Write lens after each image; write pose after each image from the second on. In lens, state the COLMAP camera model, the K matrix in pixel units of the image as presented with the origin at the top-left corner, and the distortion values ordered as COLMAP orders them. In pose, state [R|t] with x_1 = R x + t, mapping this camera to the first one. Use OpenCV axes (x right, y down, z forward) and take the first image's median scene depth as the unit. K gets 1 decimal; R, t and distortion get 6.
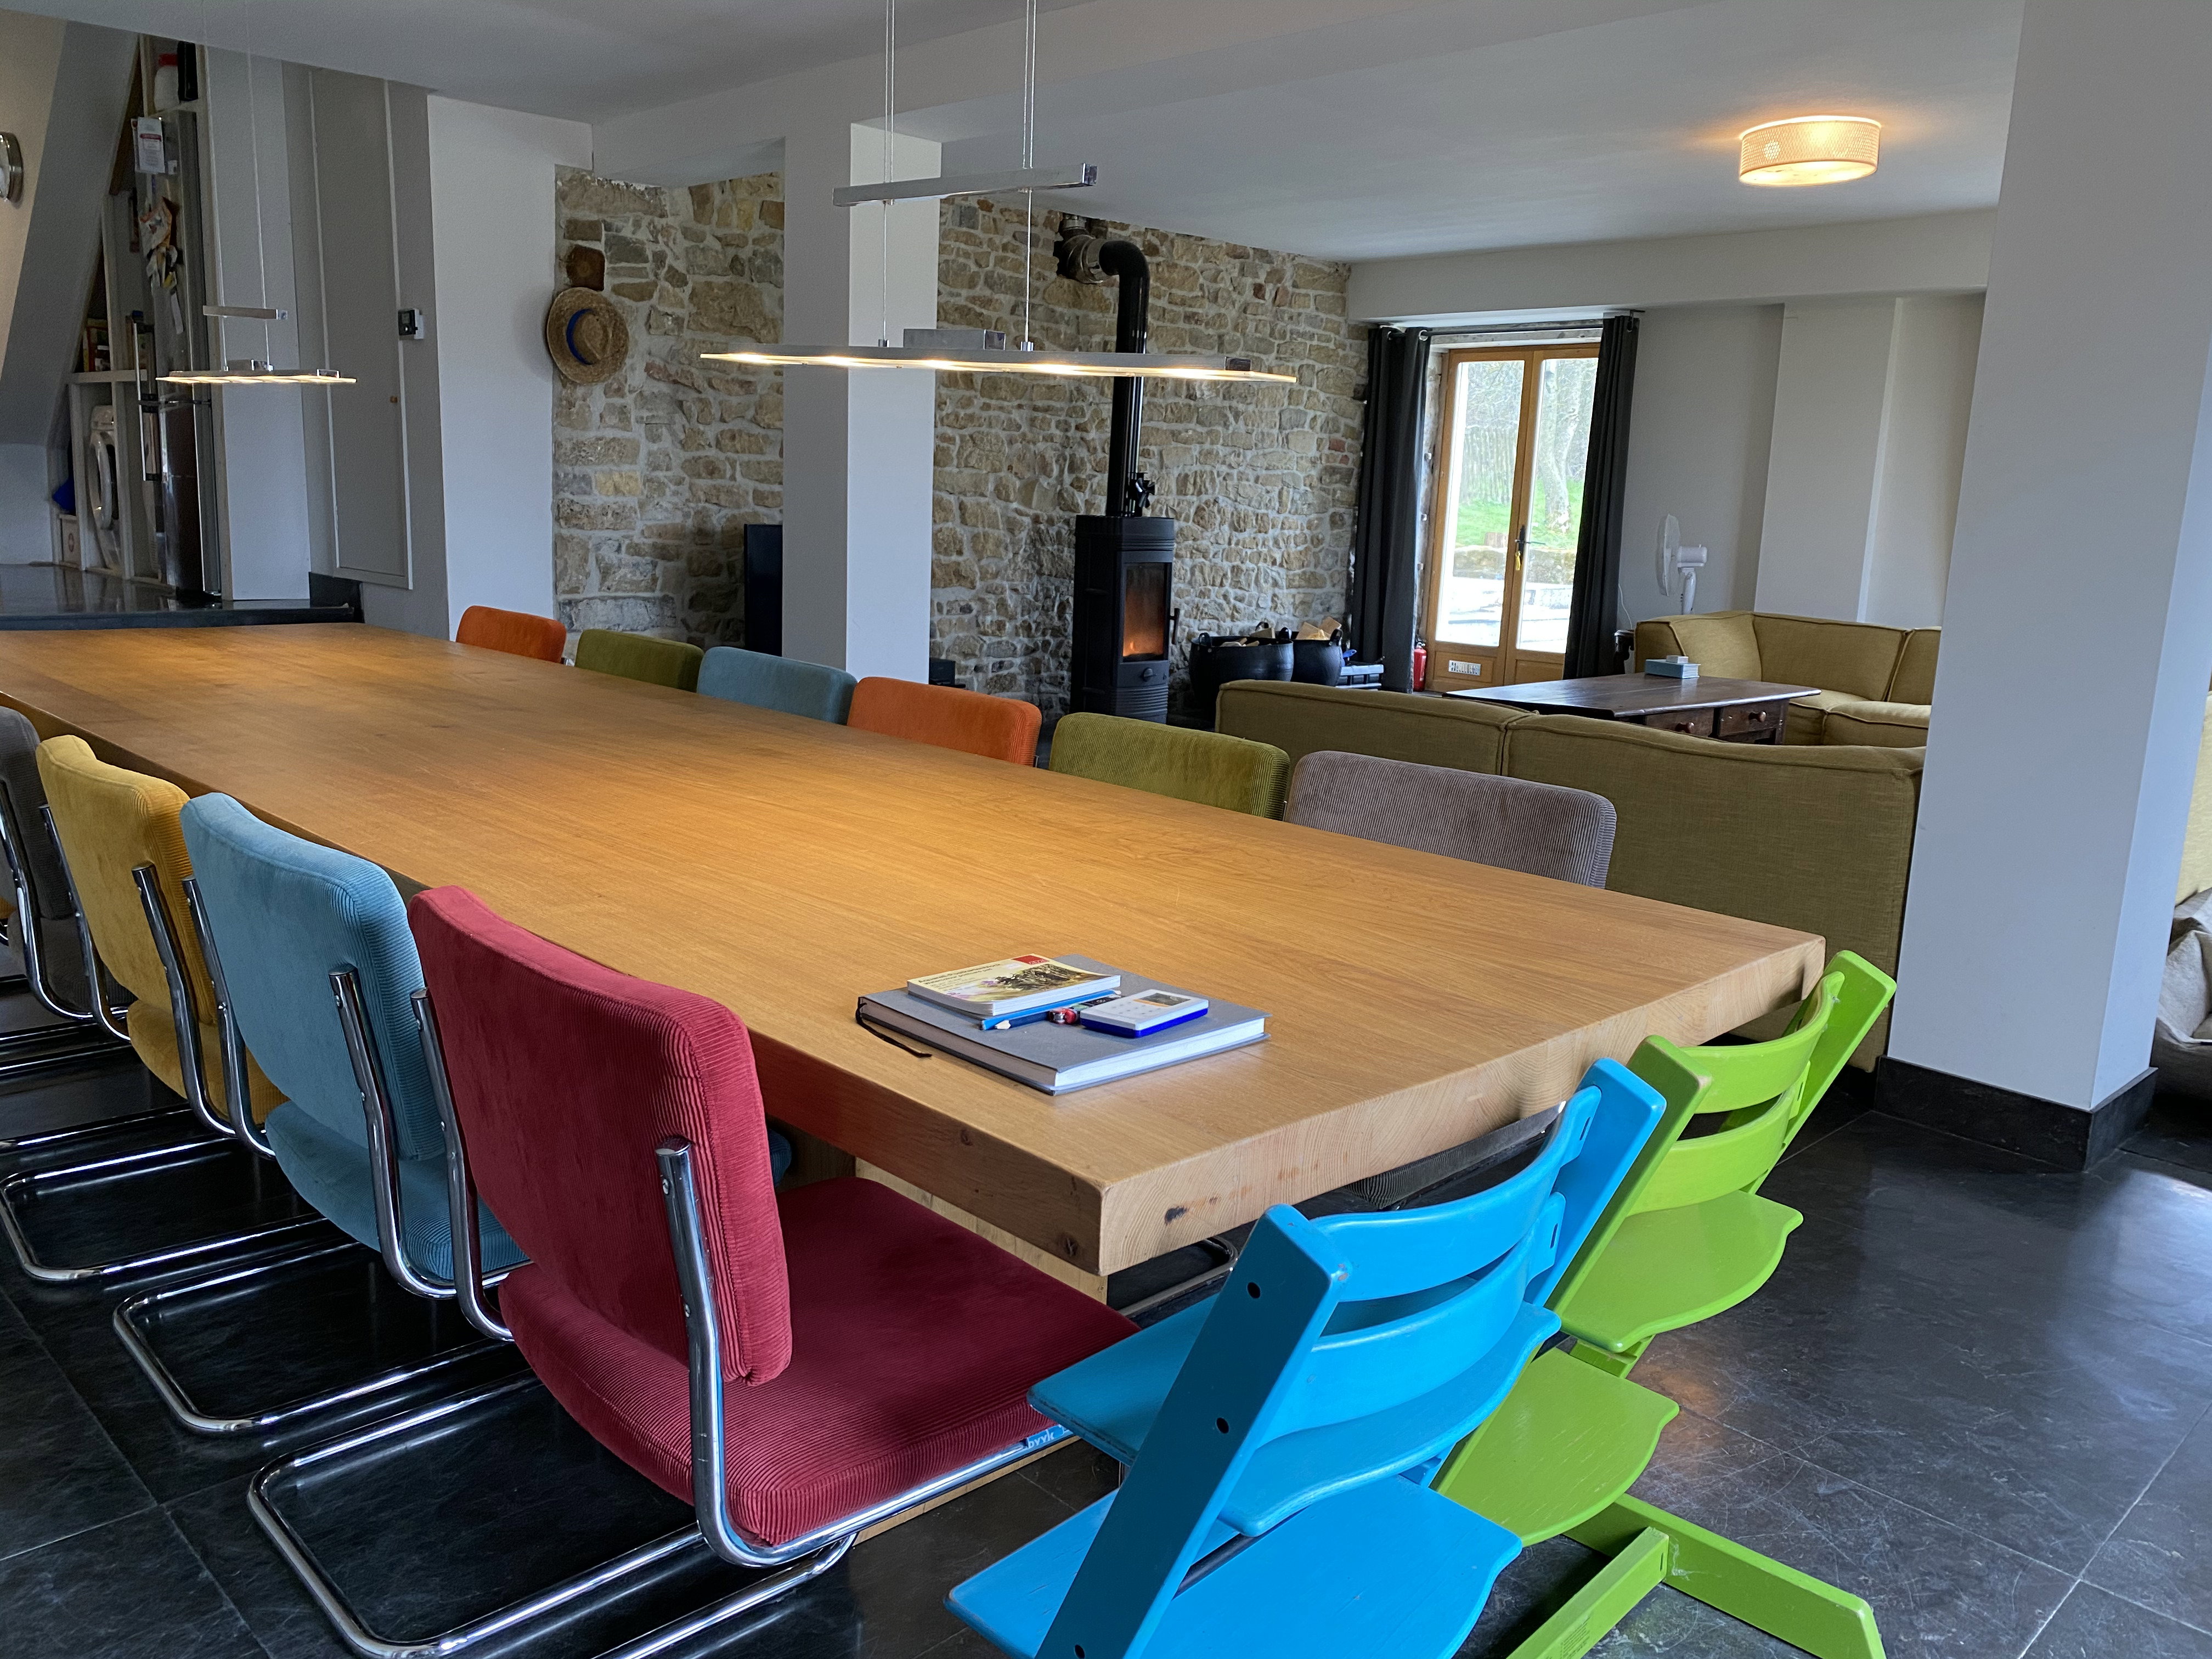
lens RADIAL K [[1695.0, 0, 1061.8], [0, 1695.0, 878.7], [0, 0, 1]] dist [0.023359, -0.031929]
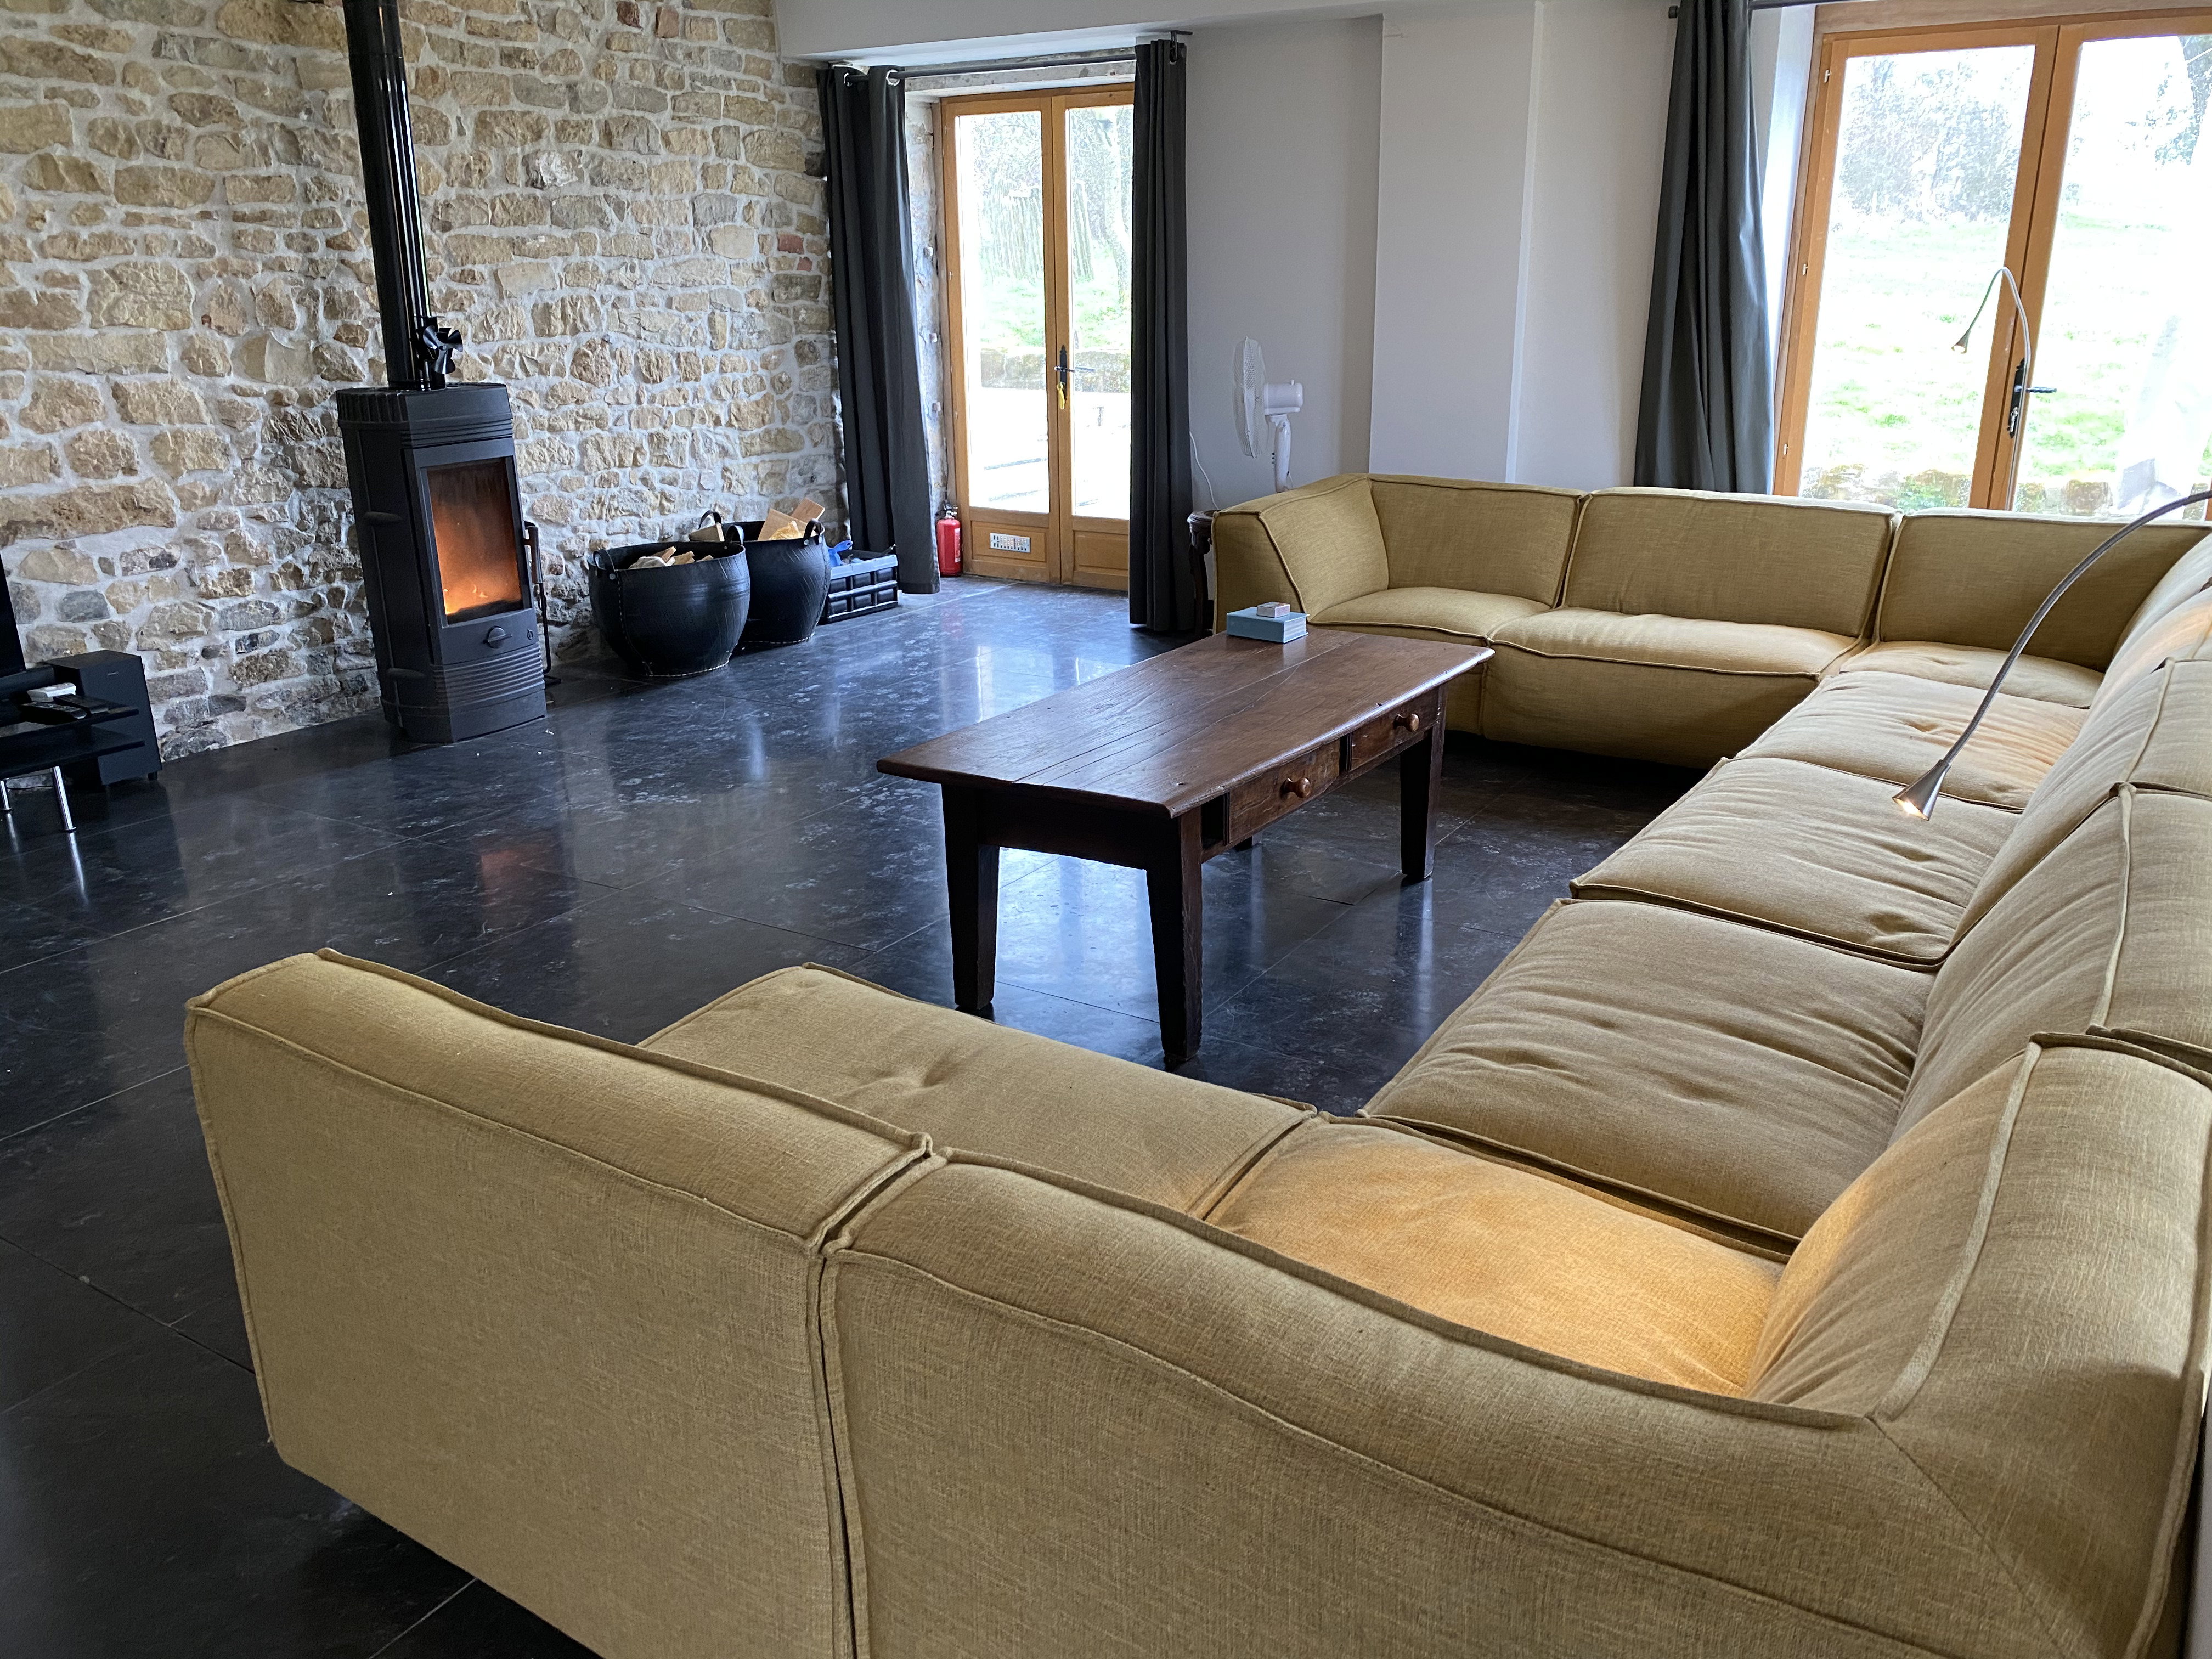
lens RADIAL K [[1695.0, 0, 1114.8], [0, 1695.0, 816.6], [0, 0, 1]] dist [0.023359, -0.031929]
pose [[0.967471, -0.122235, 0.221492, 0.120010], [0.100266, 0.989094, 0.107891, -0.094646], [-0.232264, -0.082174, 0.969175, 0.305550]]
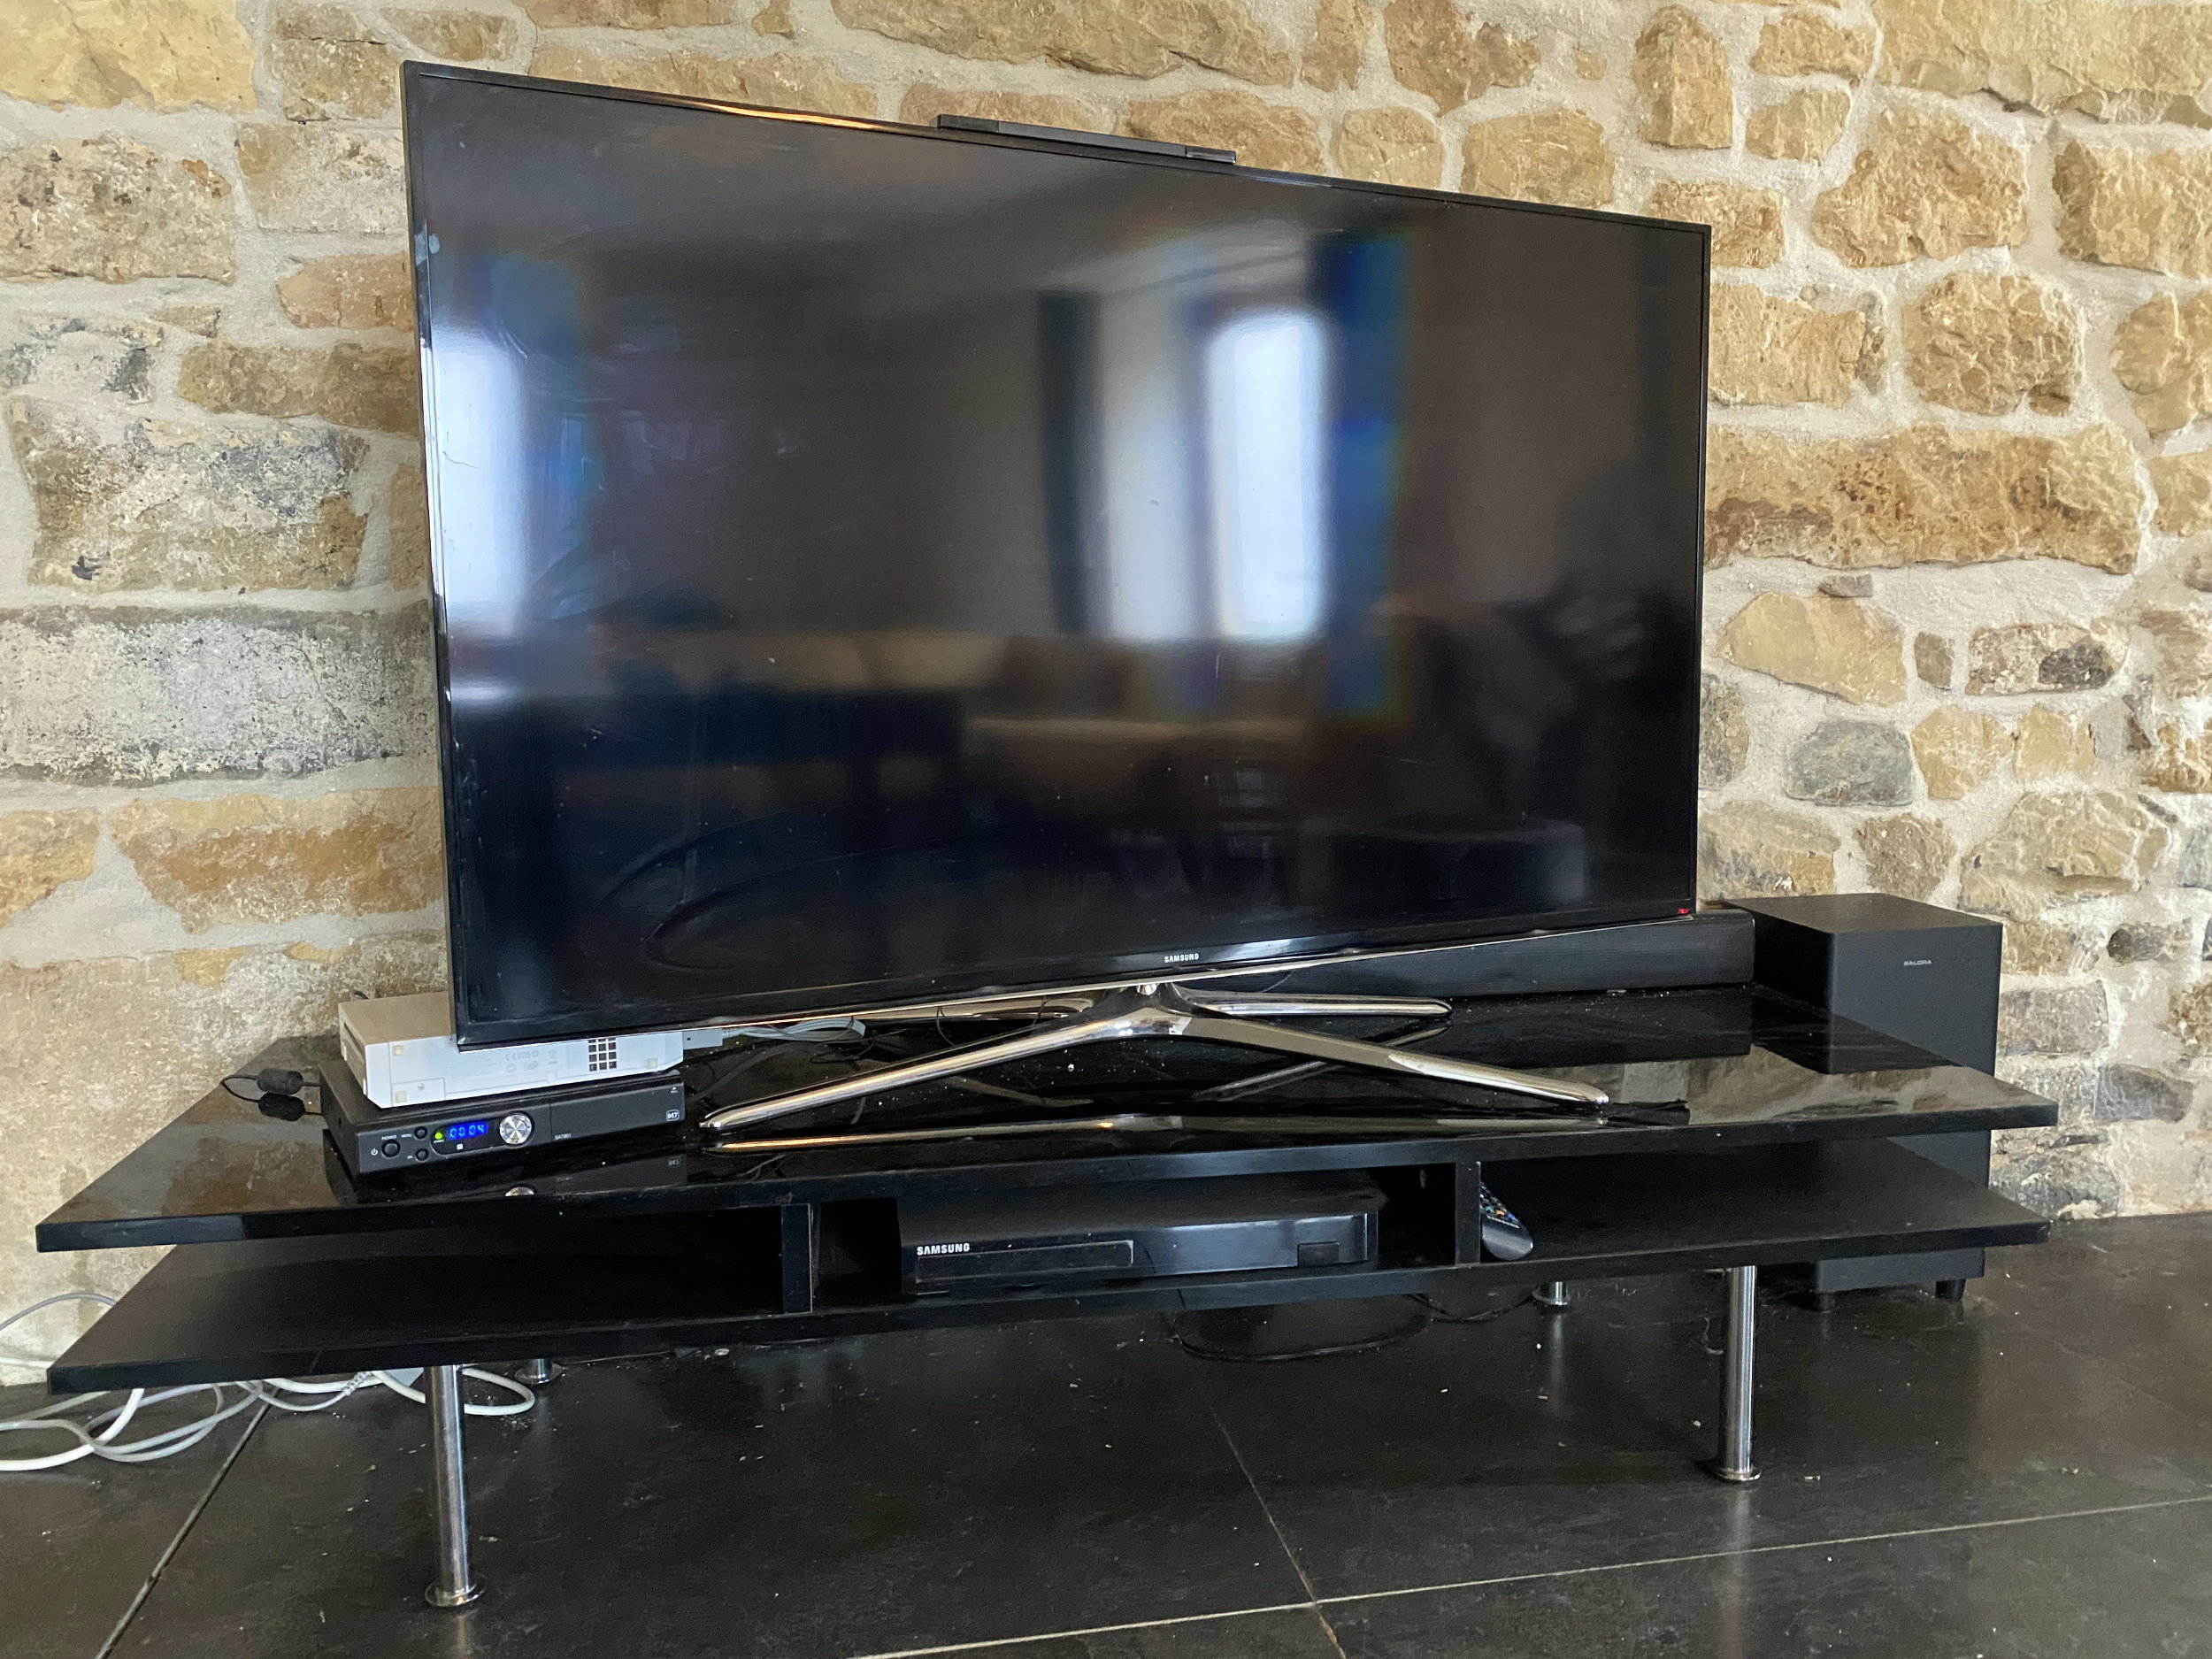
lens RADIAL K [[1695.0, 0, 1121.4], [0, 1695.0, 818.4], [0, 0, 1]] dist [0.023359, -0.031929]
pose [[0.845604, 0.026439, -0.533156, -0.041203], [-0.078546, 0.994064, -0.075281, -0.108824], [0.528001, 0.105535, 0.842661, 0.720355]]
